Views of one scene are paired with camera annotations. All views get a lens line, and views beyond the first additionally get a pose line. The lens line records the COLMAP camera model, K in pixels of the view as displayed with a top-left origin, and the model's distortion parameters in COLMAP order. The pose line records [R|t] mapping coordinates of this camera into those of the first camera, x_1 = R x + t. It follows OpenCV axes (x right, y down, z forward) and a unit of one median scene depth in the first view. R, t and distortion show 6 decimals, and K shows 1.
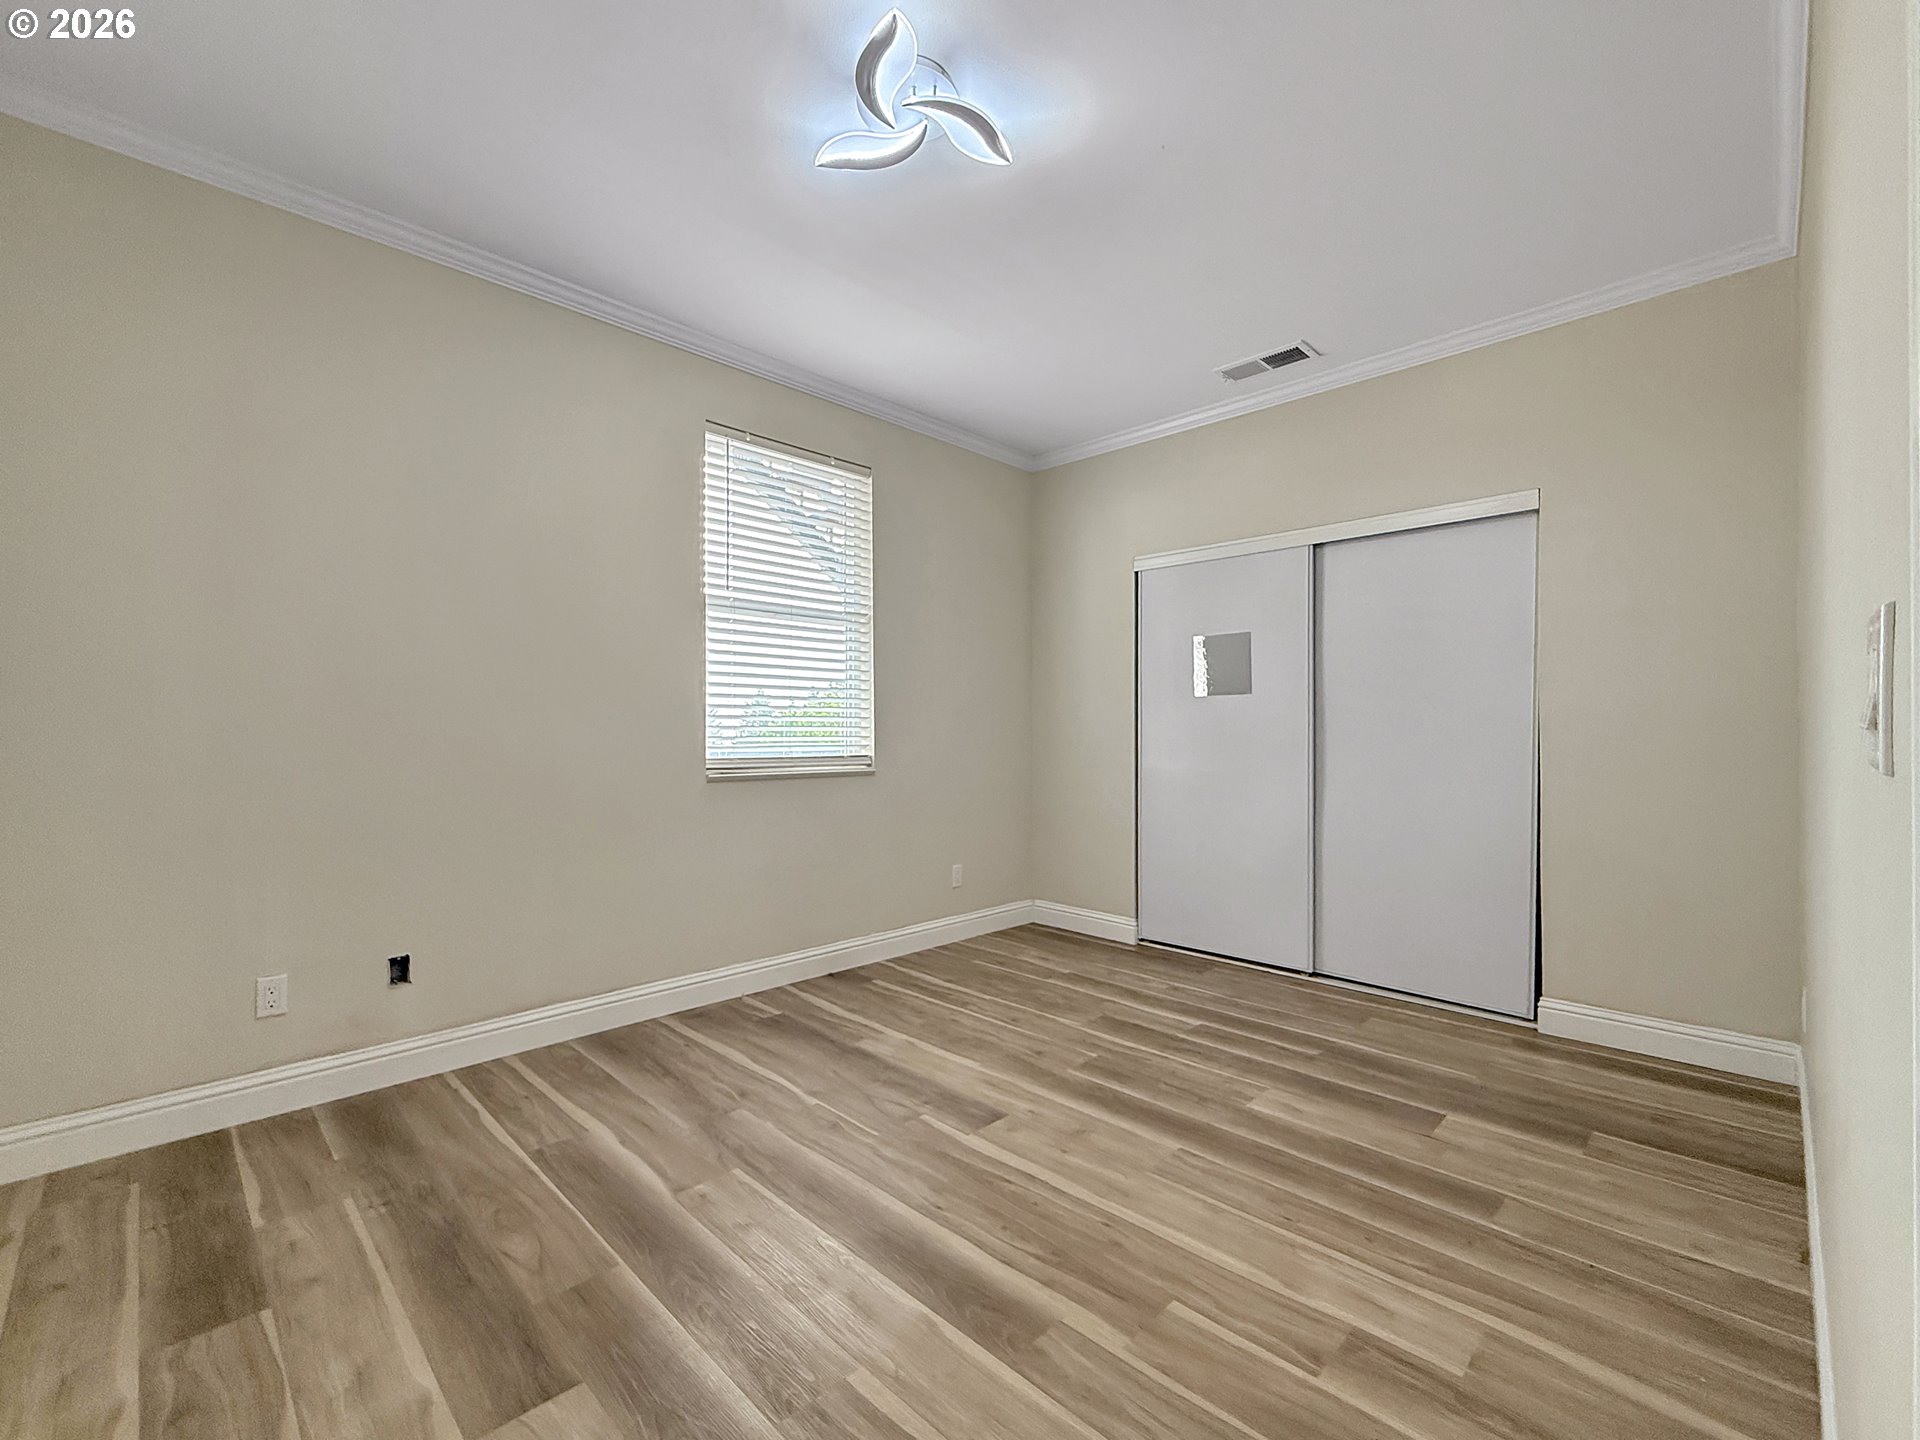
lens RADIAL K [[800.8, 0, 959.3], [0, 800.8, 748.5], [0, 0, 1]] dist [-0.000651, 0.000081]
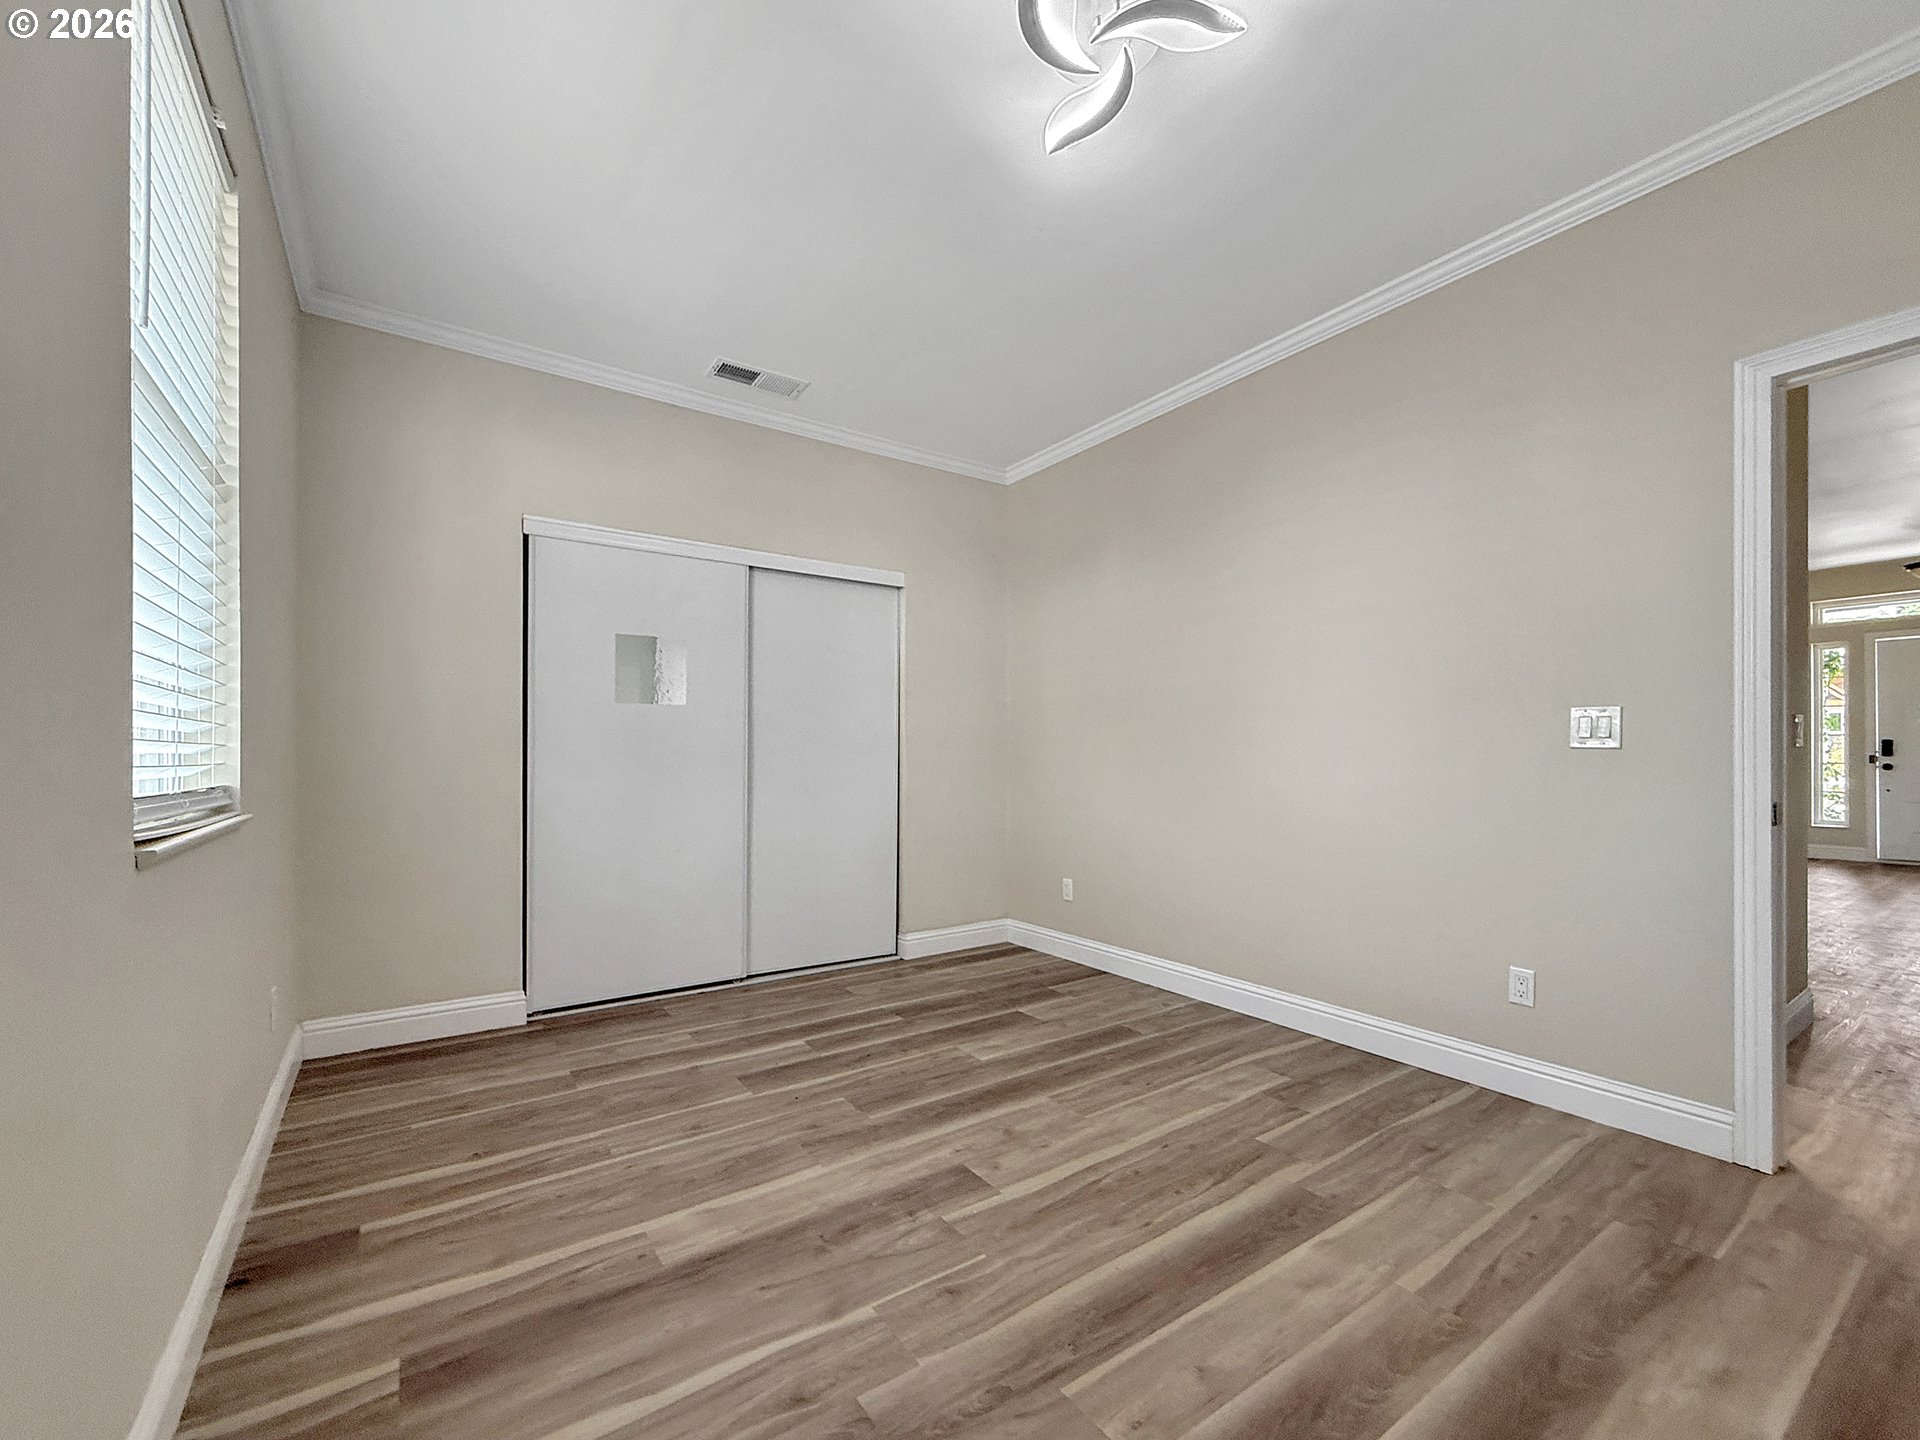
lens RADIAL K [[800.8, 0, 959.3], [0, 800.8, 748.5], [0, 0, 1]] dist [-0.000651, 0.000081]
pose [[0.190563, 0.006694, 0.981652, -0.680119], [0.022050, 0.999695, -0.011098, 0.004024], [-0.981427, 0.023760, 0.190358, 0.683754]]
